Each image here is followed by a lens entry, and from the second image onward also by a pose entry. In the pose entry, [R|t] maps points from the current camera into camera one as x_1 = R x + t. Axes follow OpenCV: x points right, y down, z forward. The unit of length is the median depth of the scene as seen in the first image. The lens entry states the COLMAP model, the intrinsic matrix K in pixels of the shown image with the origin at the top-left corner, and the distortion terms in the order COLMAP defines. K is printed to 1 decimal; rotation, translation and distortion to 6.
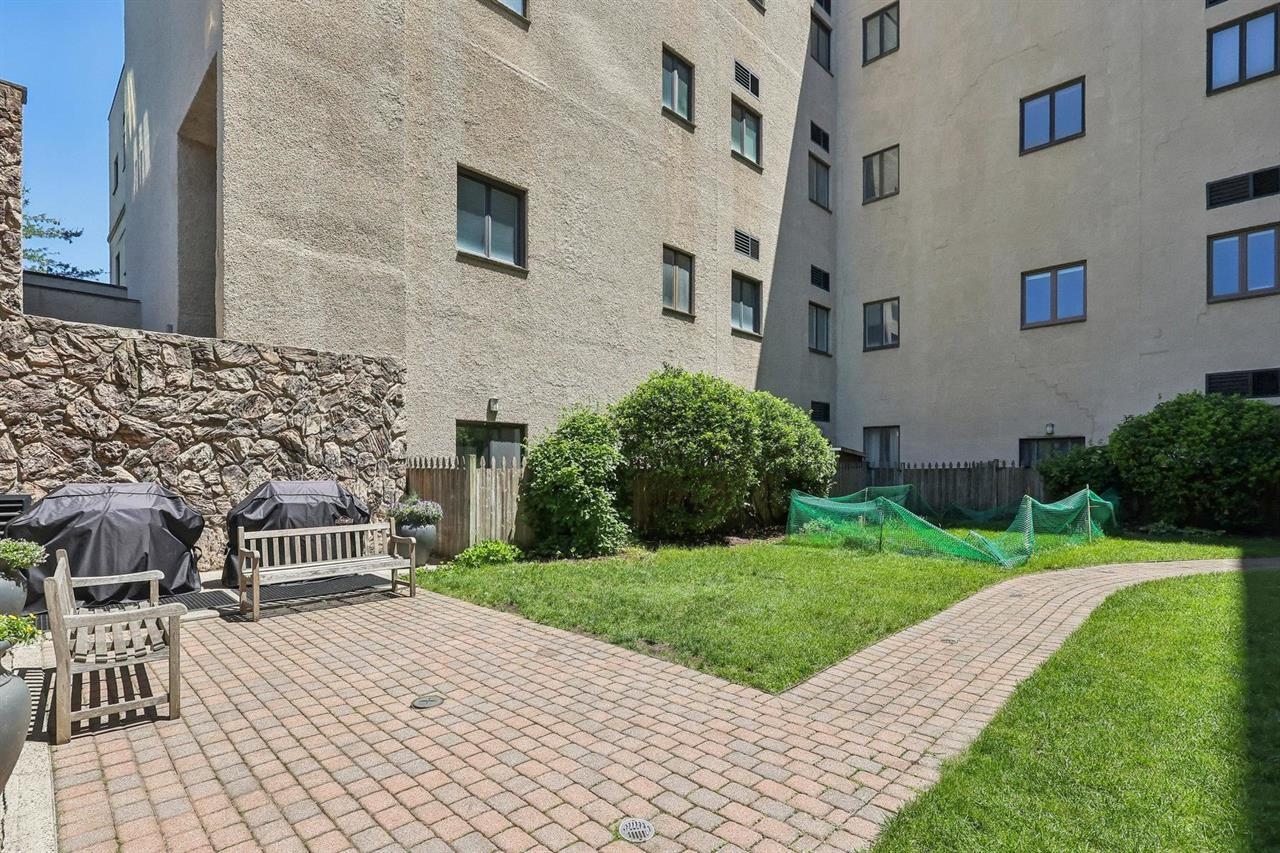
lens RADIAL K [[623.2, 0, 640.6], [0, 623.2, 478.3], [0, 0, 1]] dist [-0.002561, 0.000058]
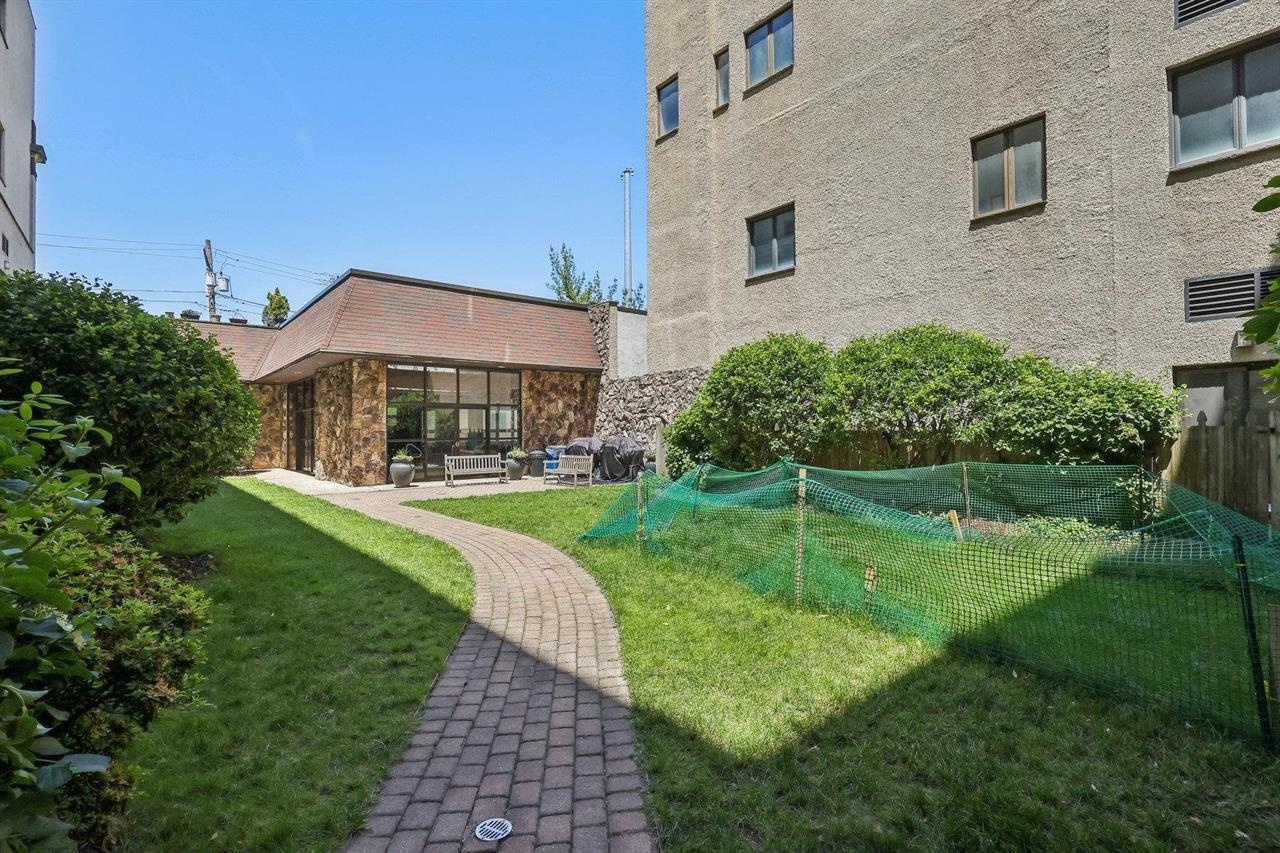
lens RADIAL K [[597.0, 0, 644.9], [0, 597.0, 418.0], [0, 0, 1]] dist [0.002604, 0.000647]
pose [[-0.102825, -0.017350, -0.994548, 1.309734], [-0.002526, 0.999849, -0.017181, -0.024446], [0.994696, 0.000746, -0.102854, 1.084787]]
